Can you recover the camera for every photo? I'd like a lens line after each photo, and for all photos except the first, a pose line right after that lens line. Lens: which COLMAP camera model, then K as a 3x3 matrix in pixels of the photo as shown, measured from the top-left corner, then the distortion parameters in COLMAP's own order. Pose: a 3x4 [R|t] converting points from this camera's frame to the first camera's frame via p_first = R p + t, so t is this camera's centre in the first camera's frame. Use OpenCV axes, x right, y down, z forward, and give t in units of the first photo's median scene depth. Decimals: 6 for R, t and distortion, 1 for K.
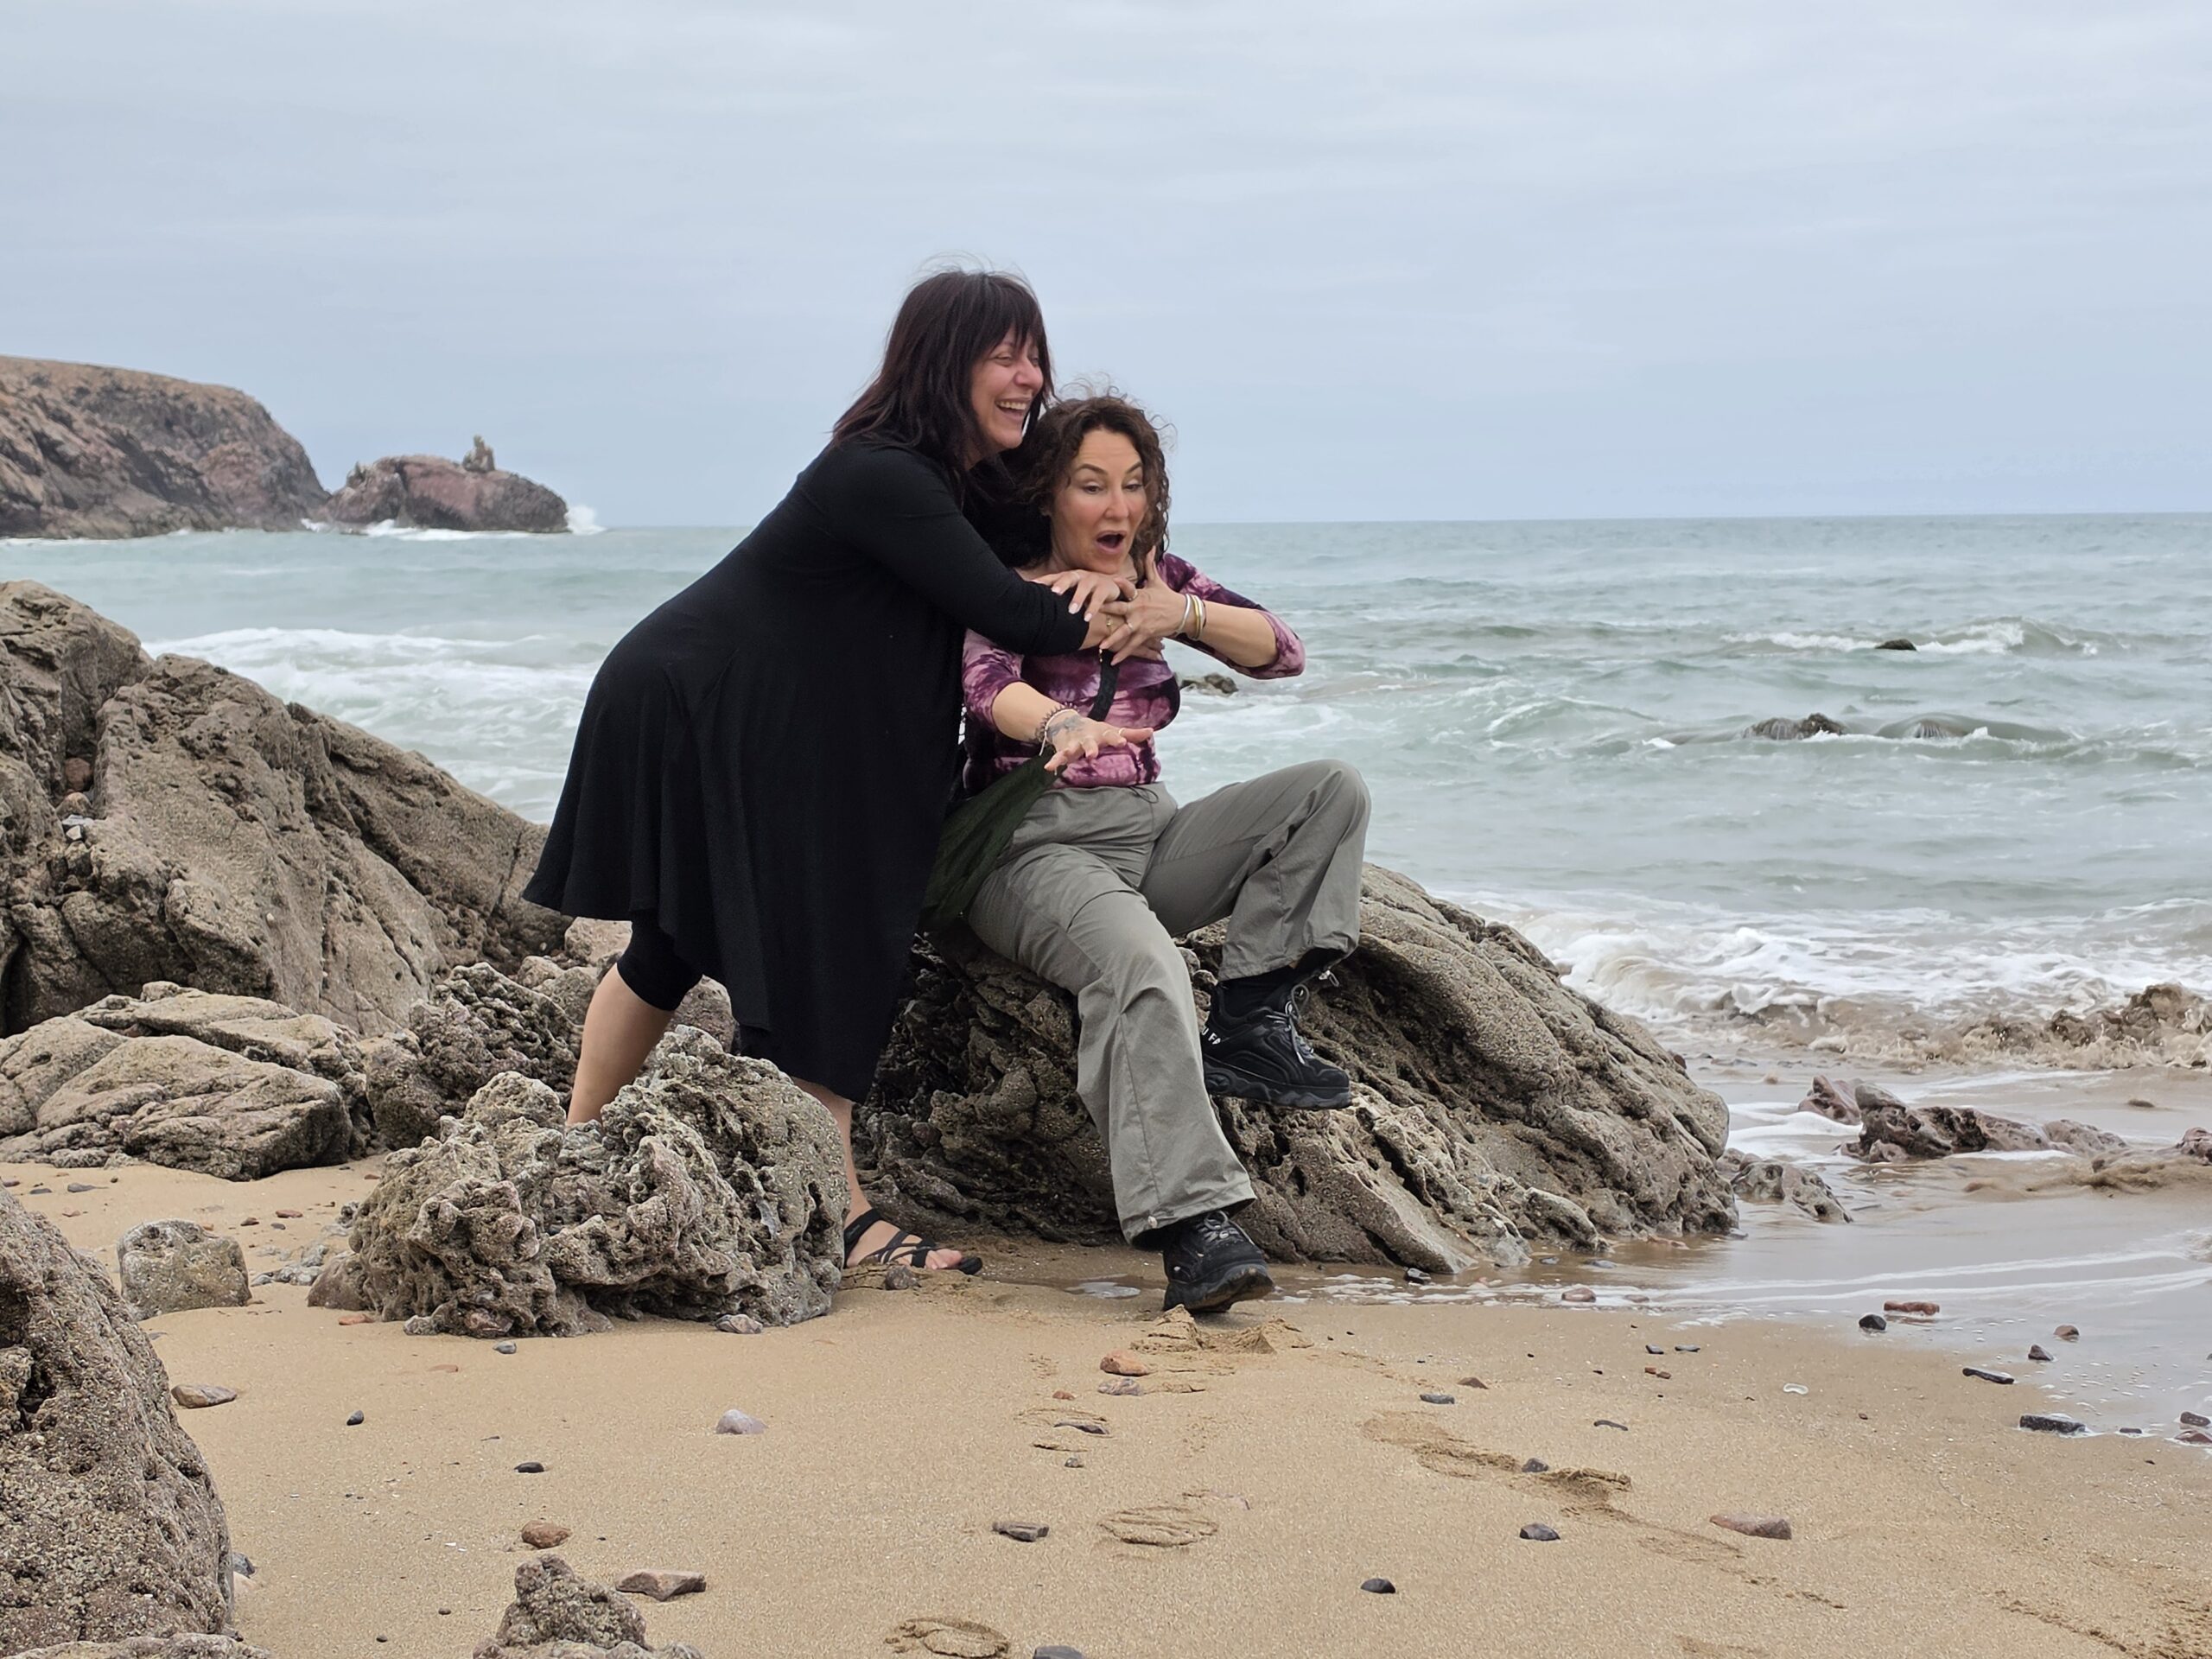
lens RADIAL K [[3925.9, 0, 1099.7], [0, 3925.9, 825.6], [0, 0, 1]] dist [0.112718, 0.000000]
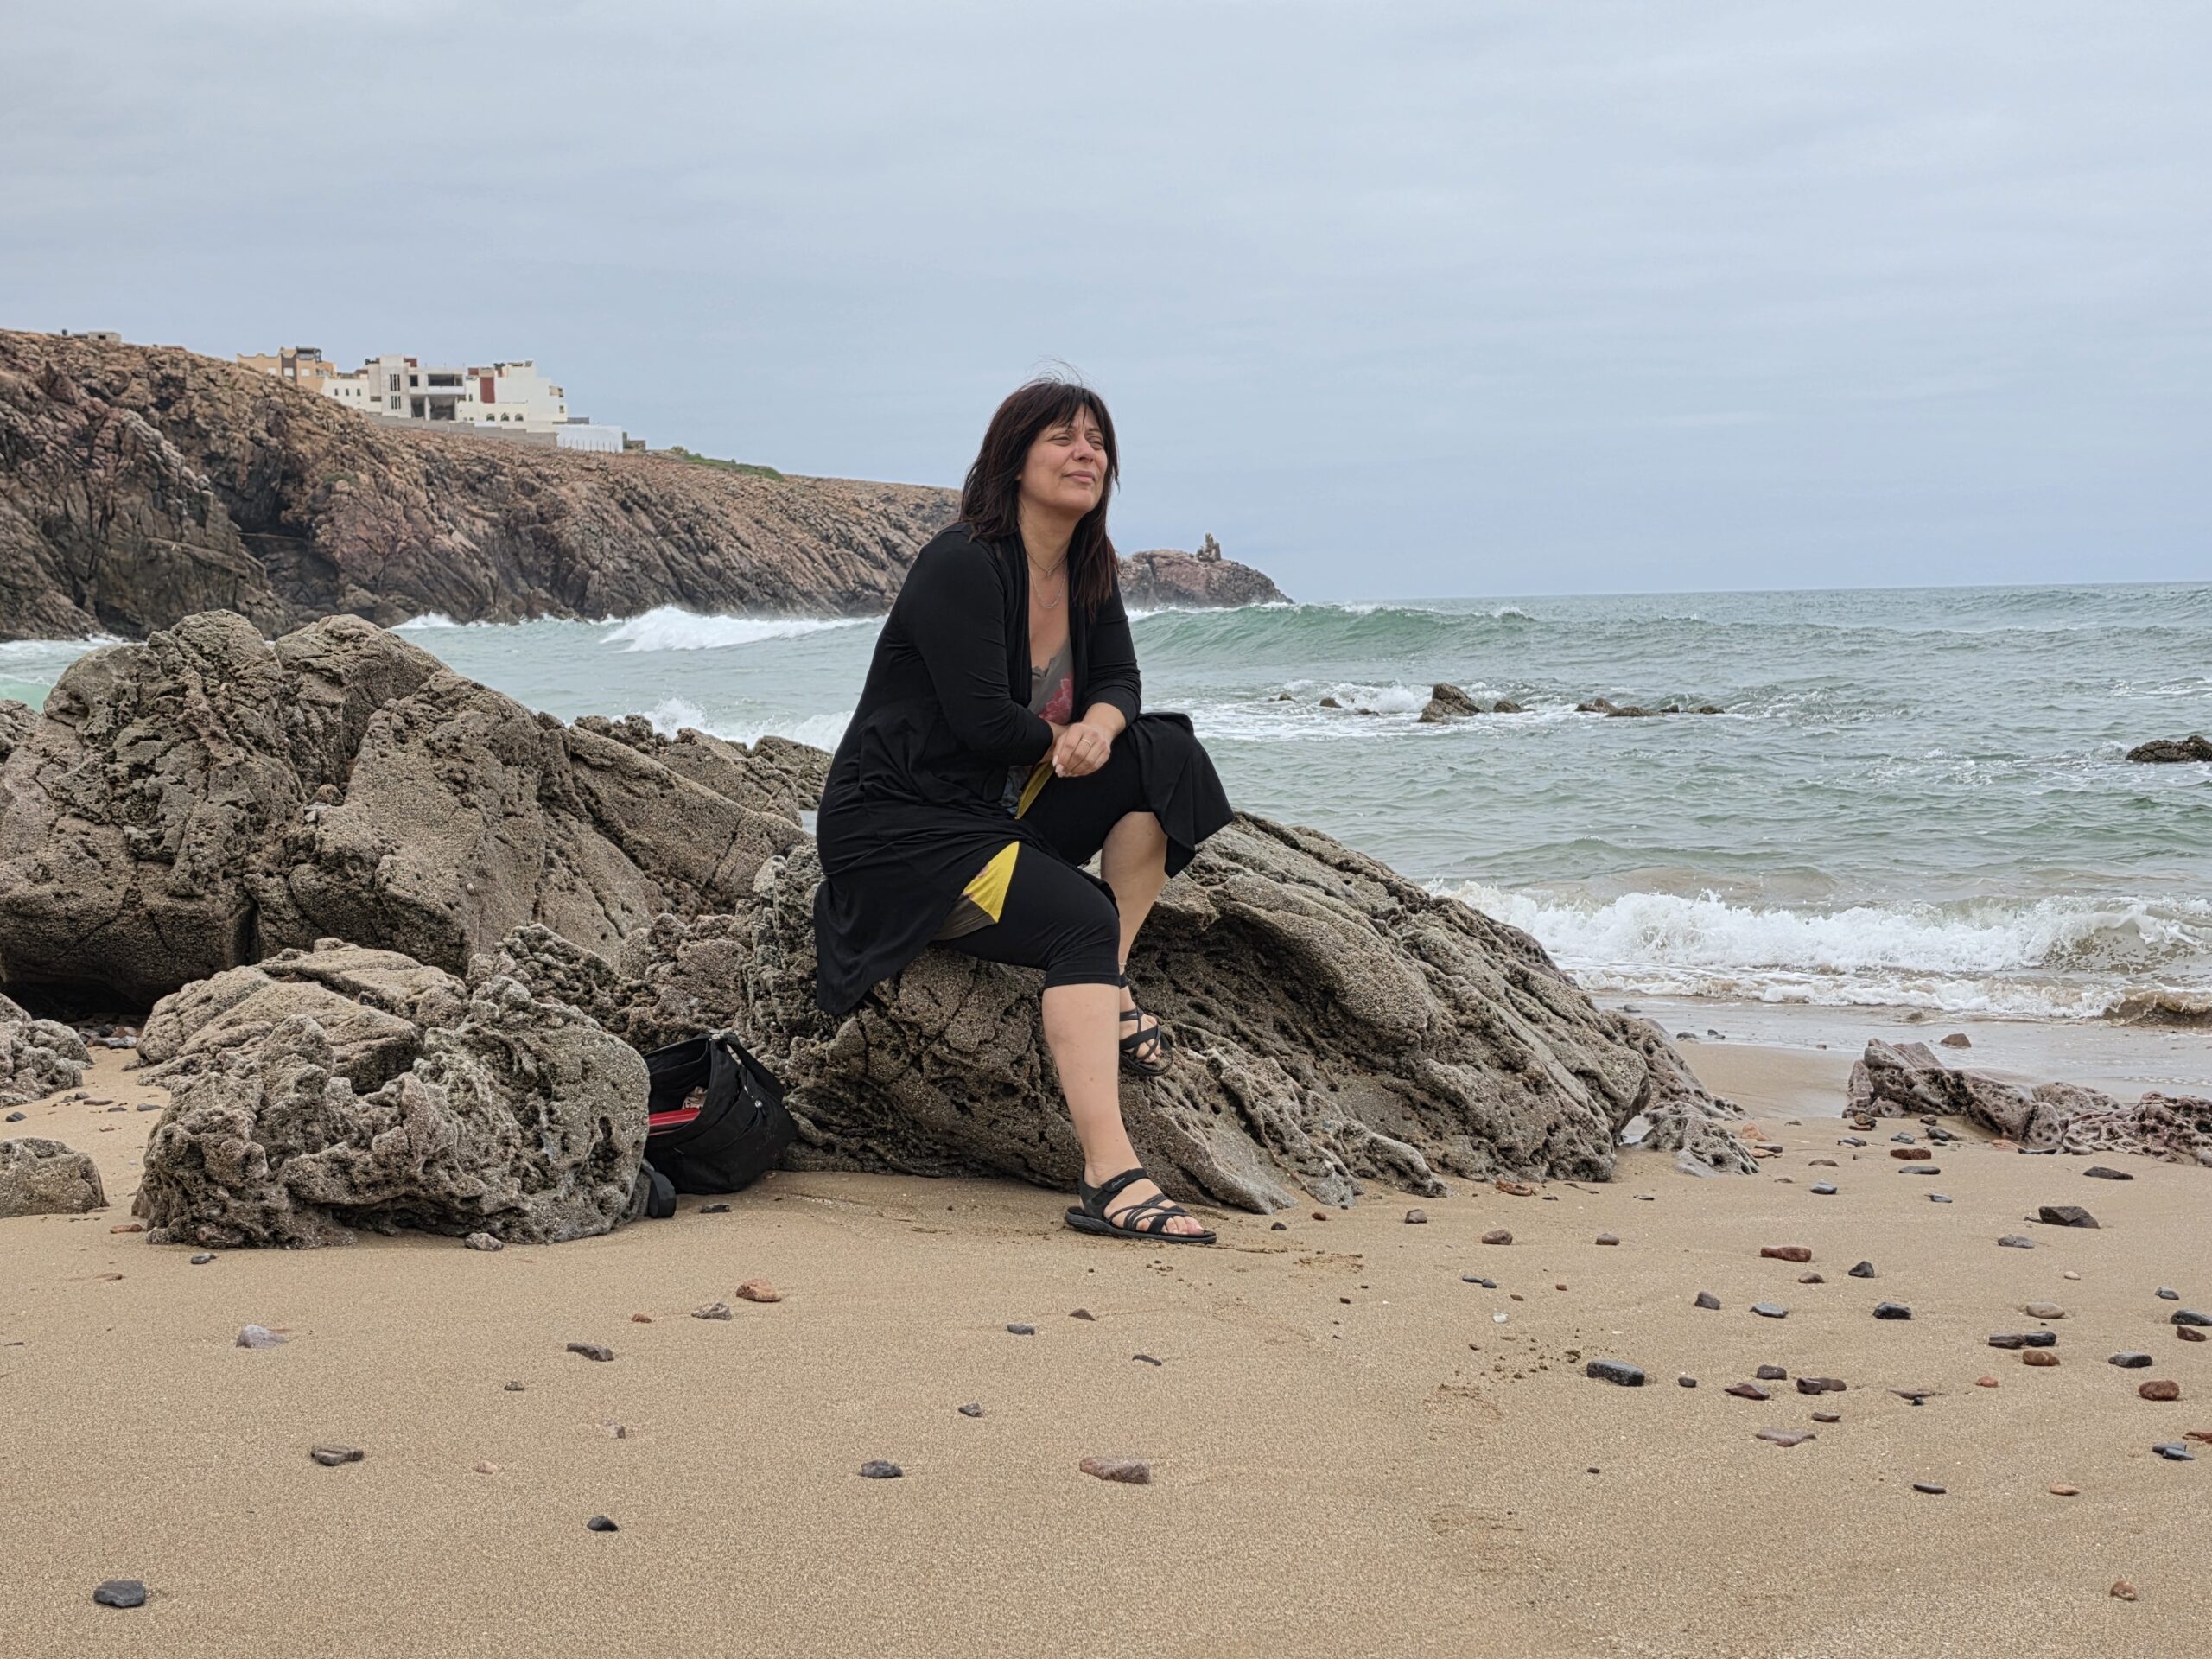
lens RADIAL K [[3048.1, 0, 1111.3], [0, 3048.1, 812.9], [0, 0, 1]] dist [0.089238, 0.000000]
pose [[0.979819, 0.001014, -0.199882, 0.191669], [-0.002460, 0.999973, -0.006987, 0.007499], [0.199870, 0.007337, 0.979795, 0.131439]]
